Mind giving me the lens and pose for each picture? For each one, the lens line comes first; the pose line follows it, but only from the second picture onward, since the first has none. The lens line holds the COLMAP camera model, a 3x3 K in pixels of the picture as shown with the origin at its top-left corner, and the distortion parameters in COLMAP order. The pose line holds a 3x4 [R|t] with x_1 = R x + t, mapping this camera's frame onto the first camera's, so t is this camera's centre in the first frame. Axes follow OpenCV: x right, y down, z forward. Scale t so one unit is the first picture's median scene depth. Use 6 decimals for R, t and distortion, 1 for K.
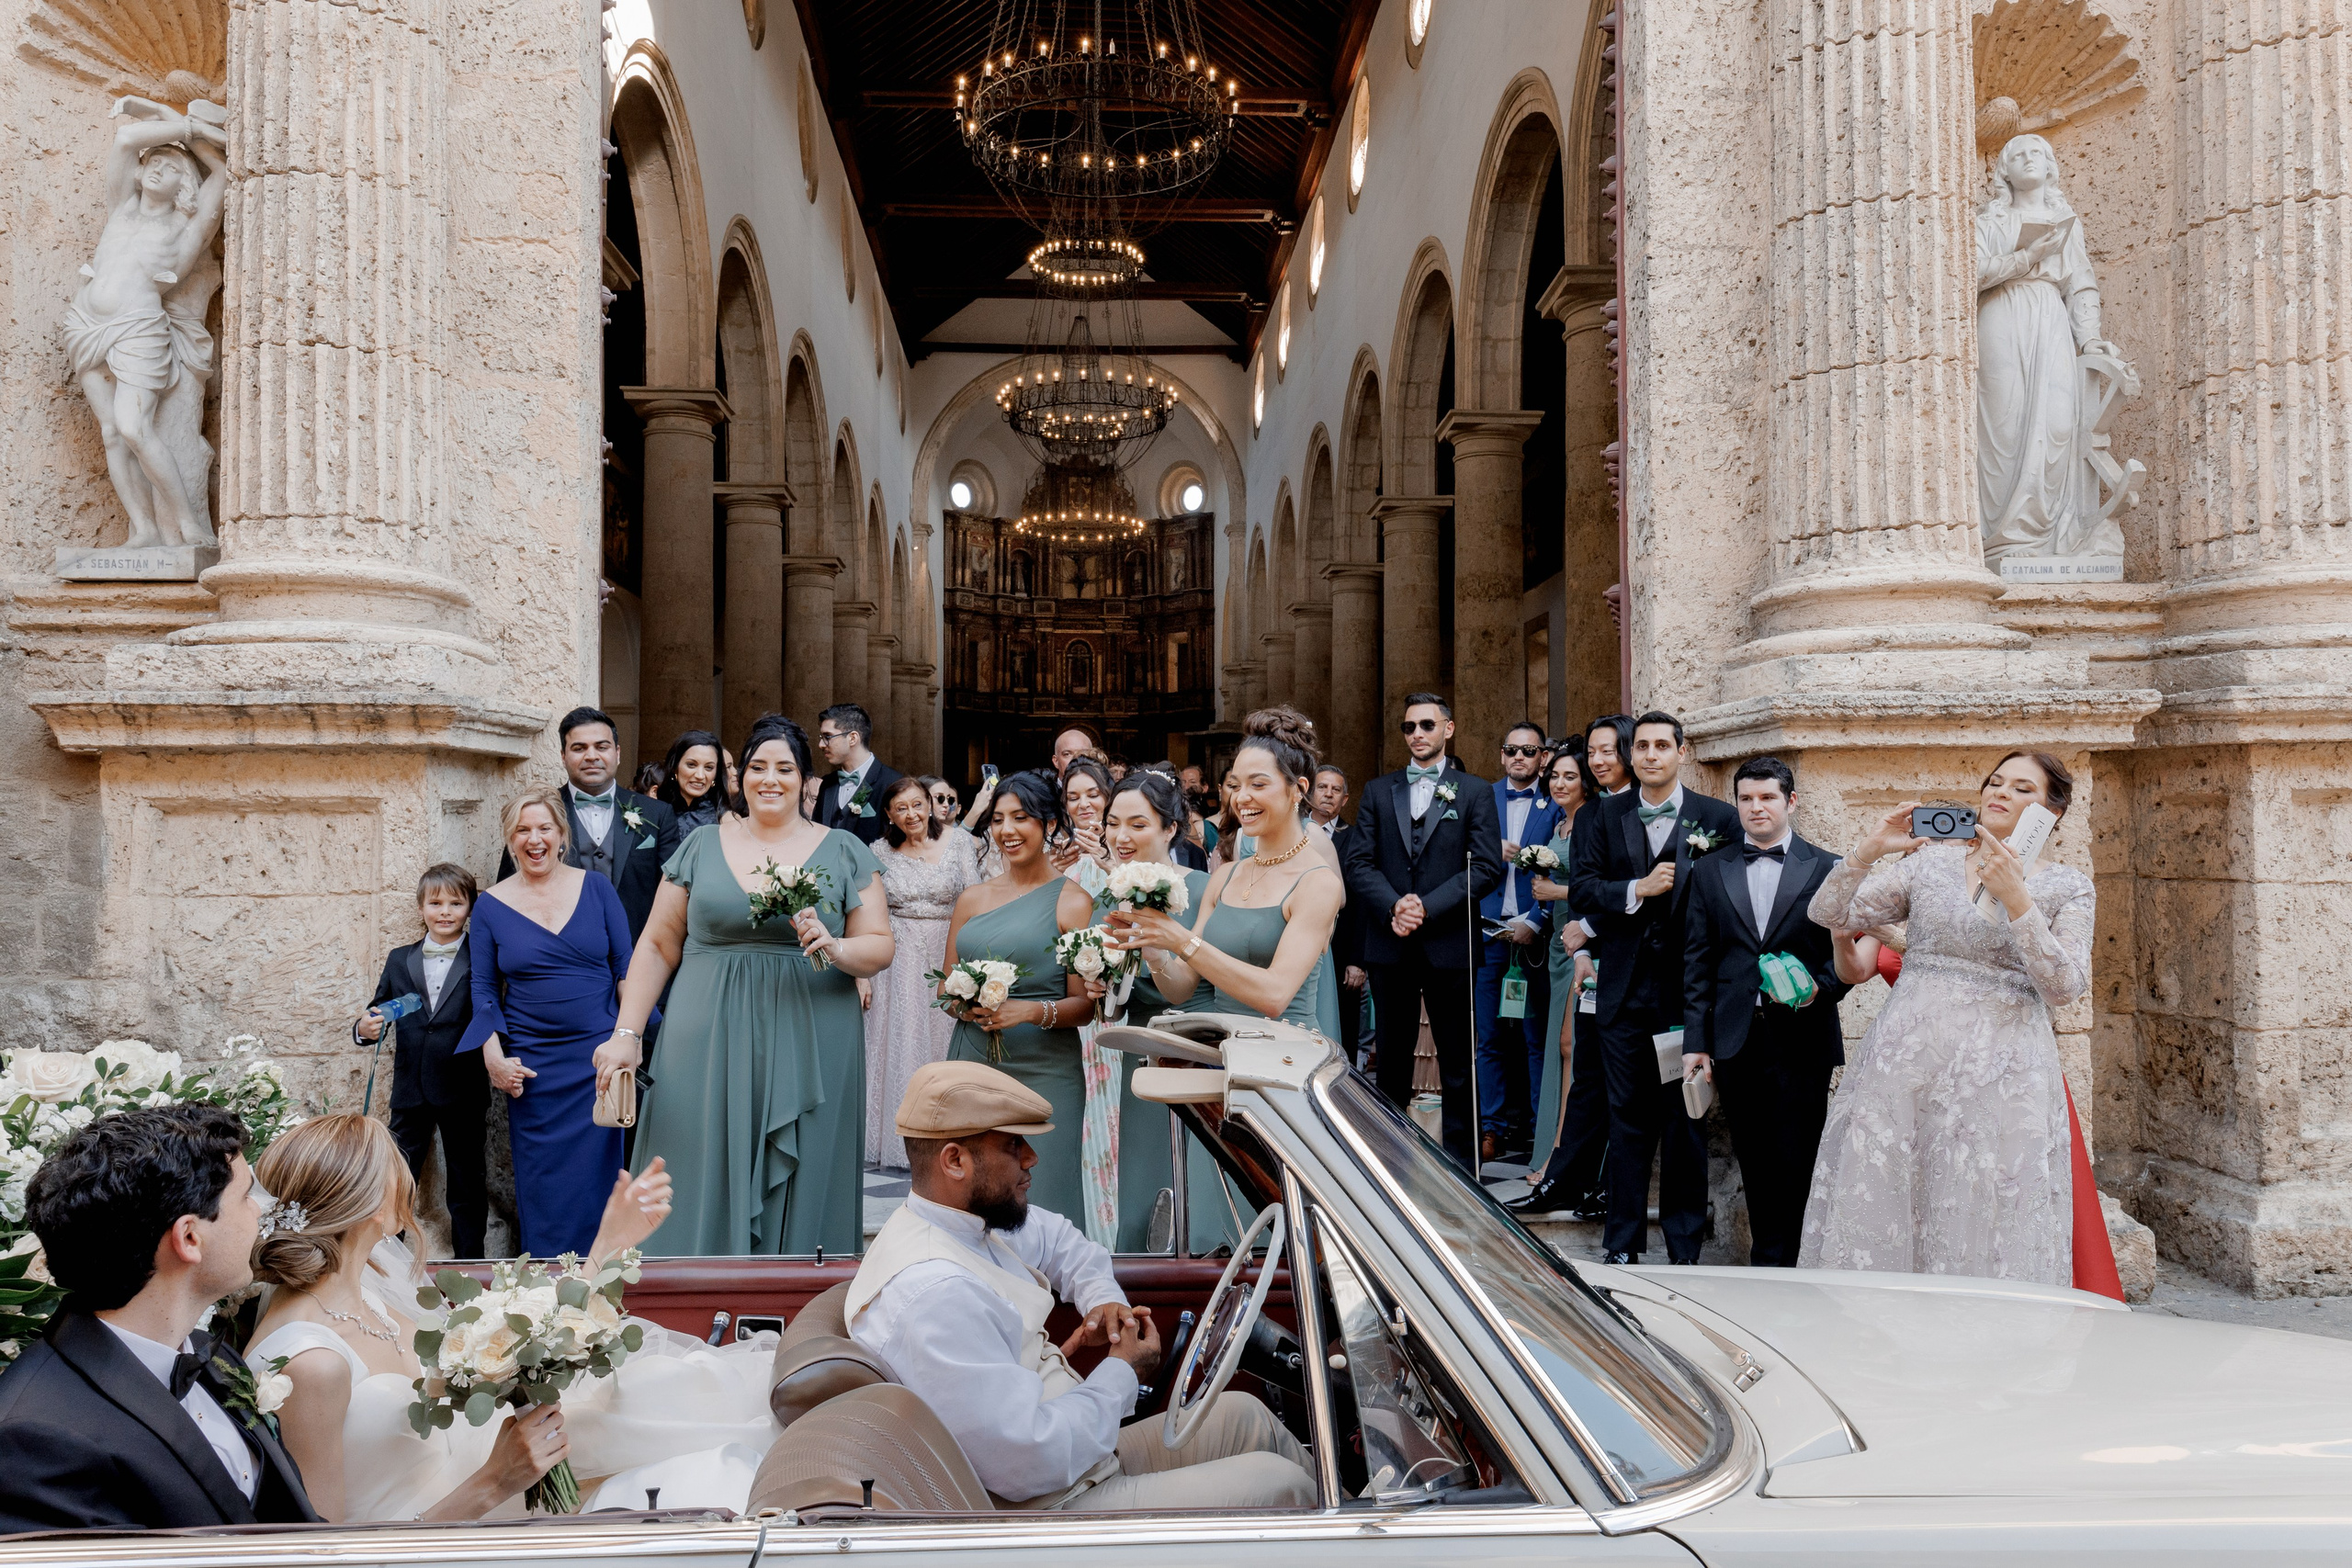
lens RADIAL K [[1812.5, 0, 1198.0], [0, 1812.5, 787.5], [0, 0, 1]] dist [-0.003899, -0.000612]
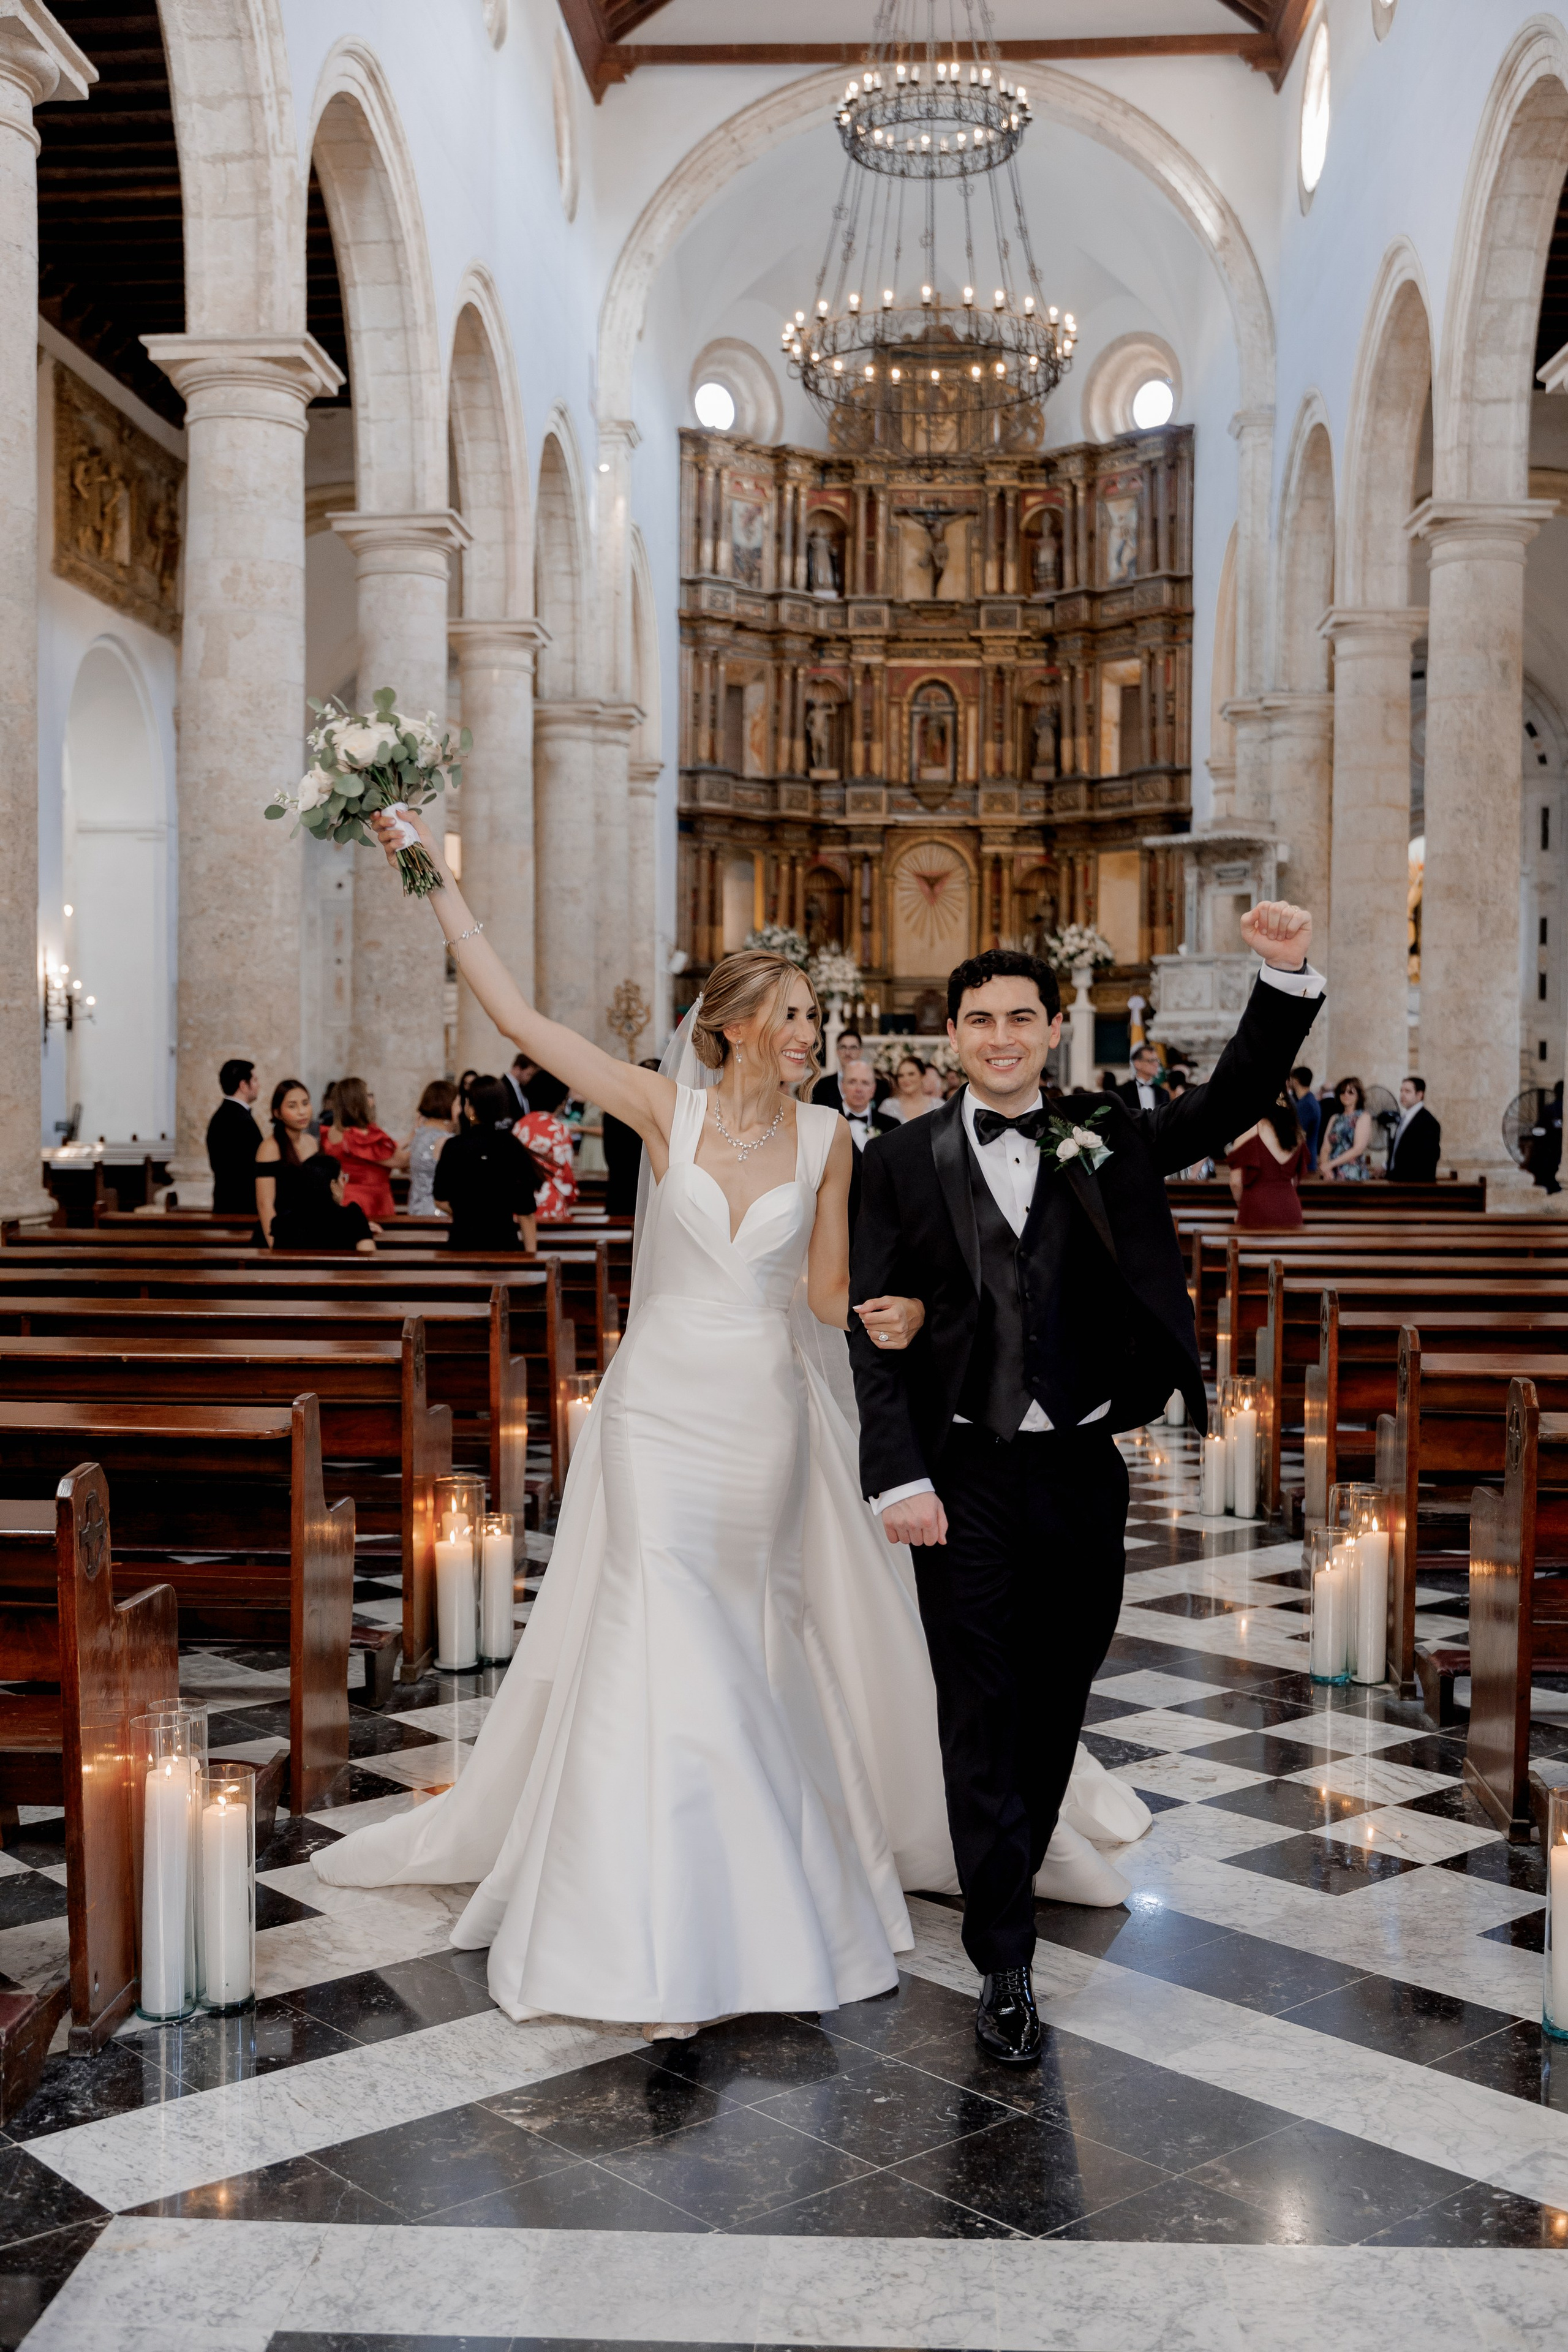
lens RADIAL K [[2521.9, 0, 784.9], [0, 2521.9, 1171.1], [0, 0, 1]] dist [-0.026166, 0.000000]
pose [[0.992332, 0.013185, -0.122896, -0.023444], [-0.004132, 0.997277, 0.073632, 0.011900], [0.123532, -0.072559, 0.989684, 0.366105]]
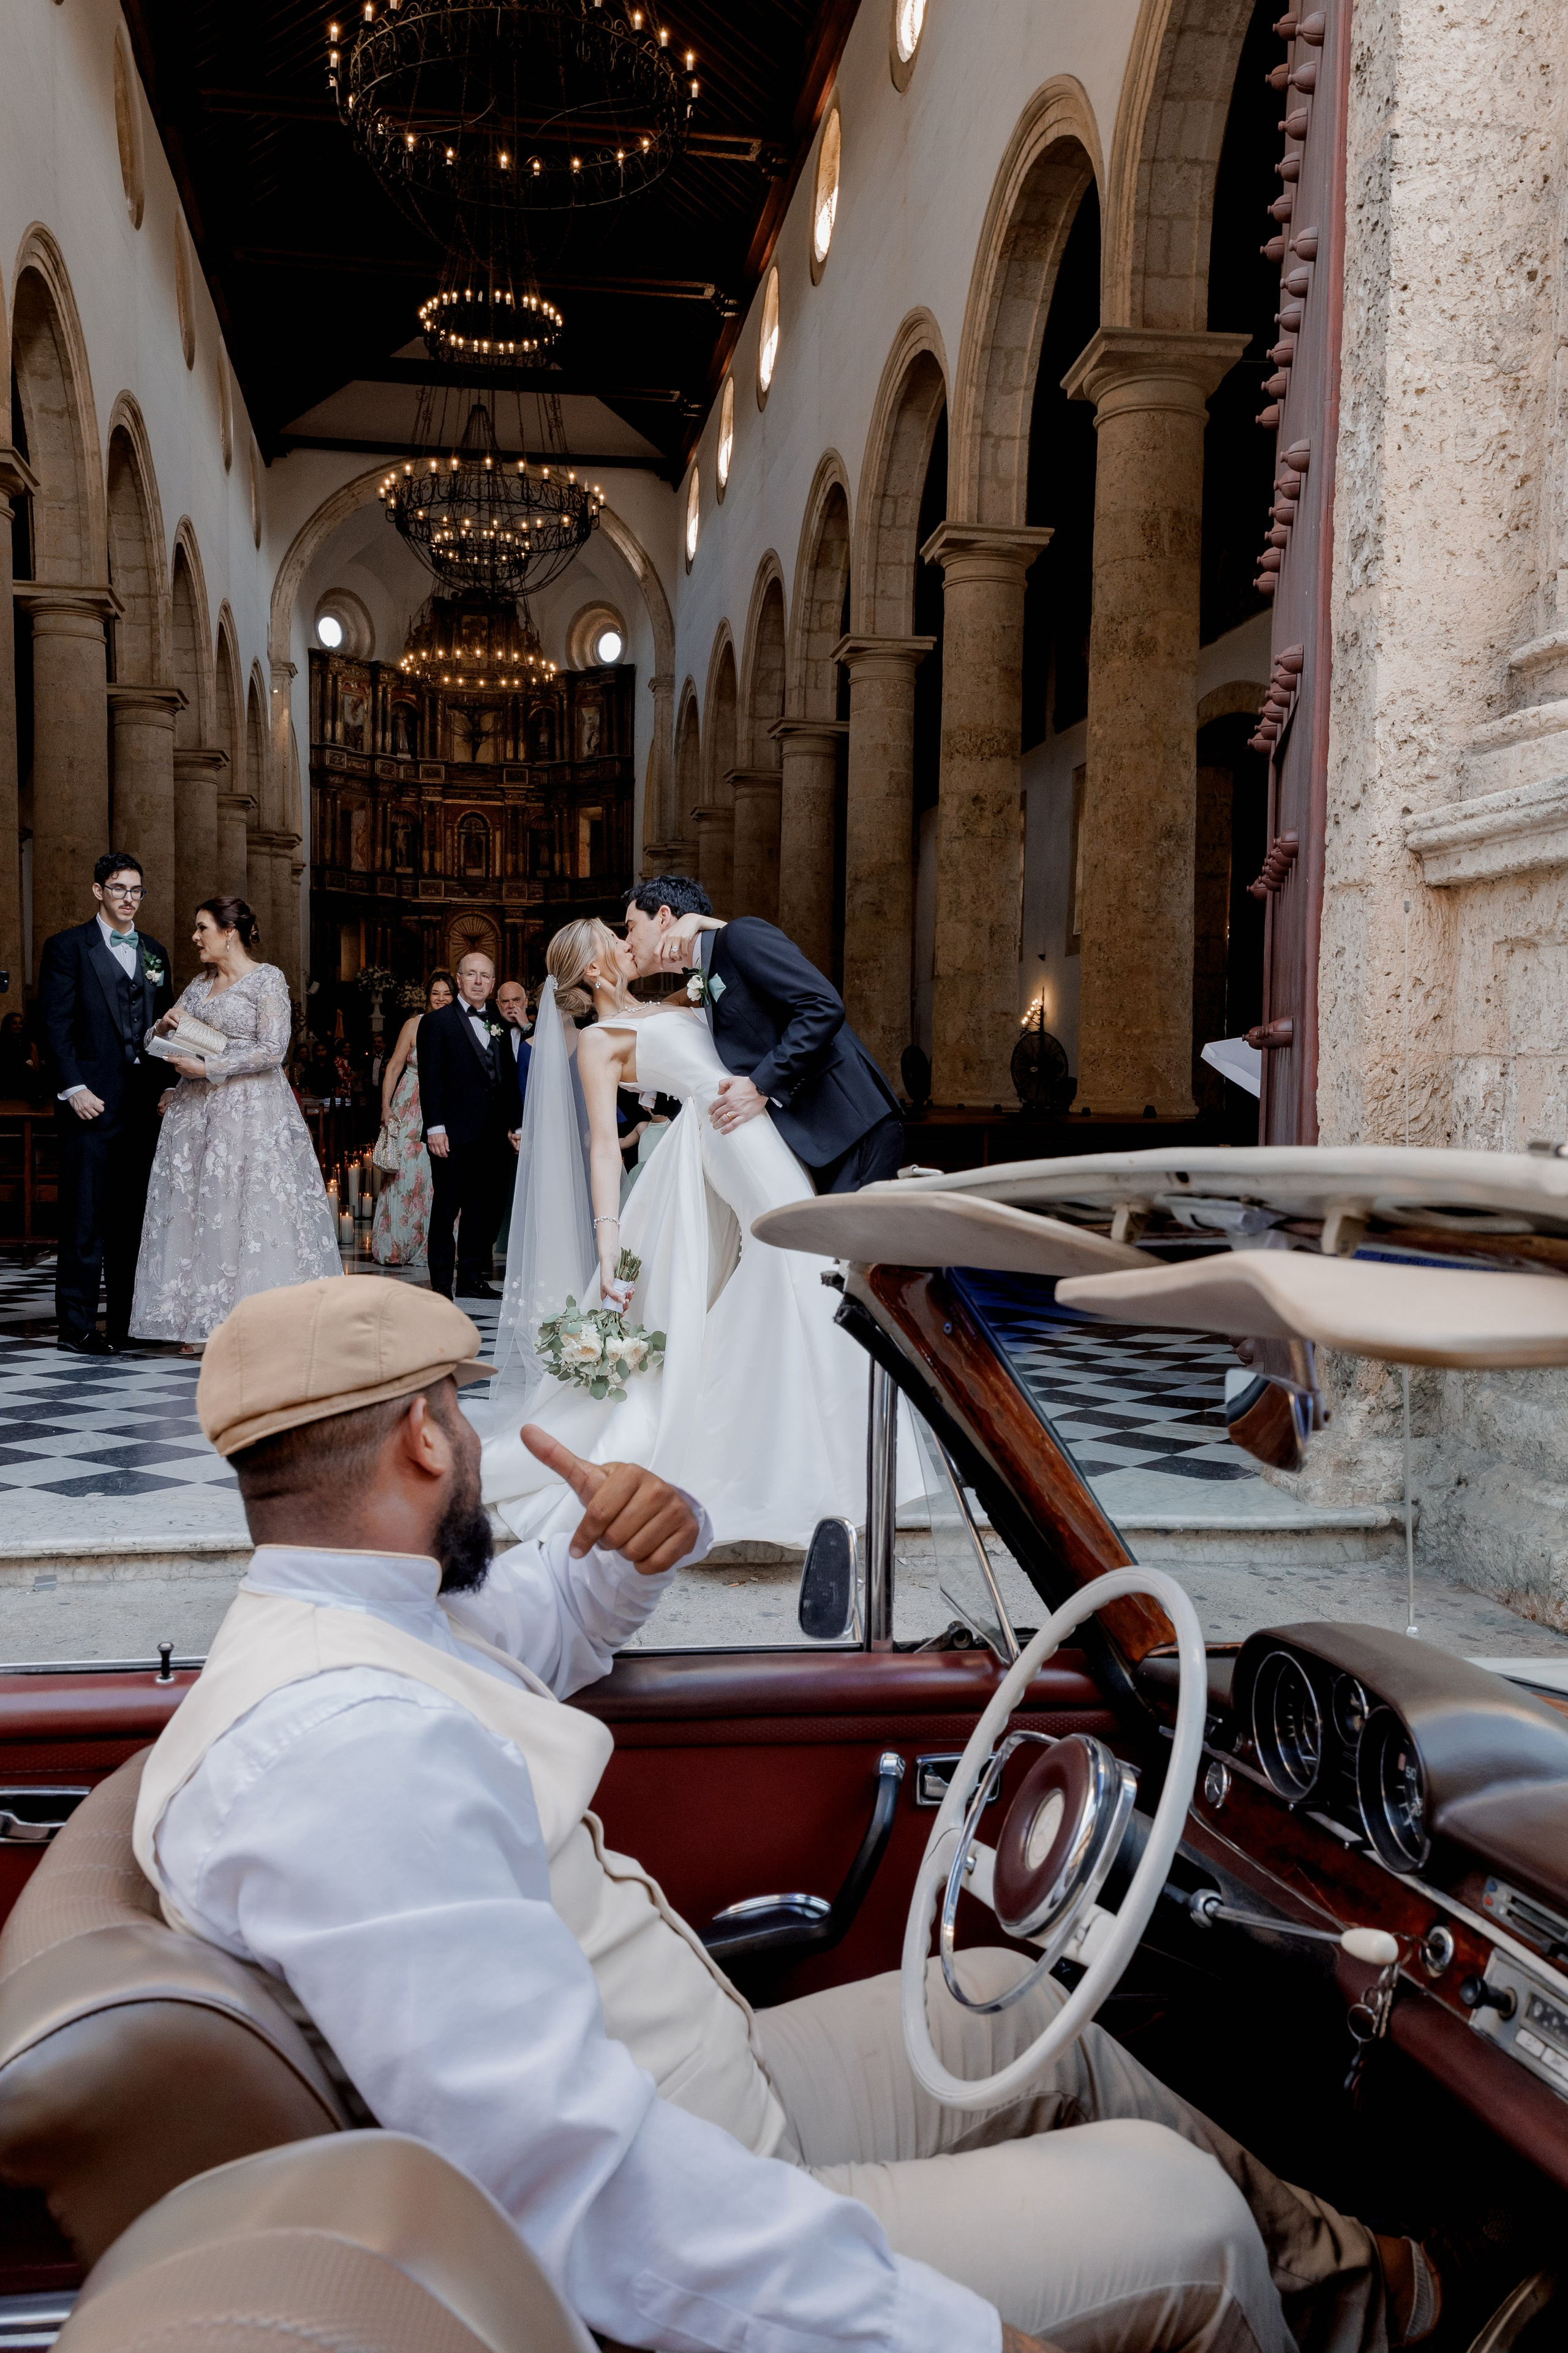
lens RADIAL K [[1988.4, 0, 803.6], [0, 1988.4, 1173.4], [0, 0, 1]] dist [0.046112, -0.003192]
pose [[0.994318, 0.009854, 0.105992, -0.013319], [-0.018646, 0.996434, 0.082286, 0.010363], [-0.104803, -0.083795, 0.990956, 0.064243]]
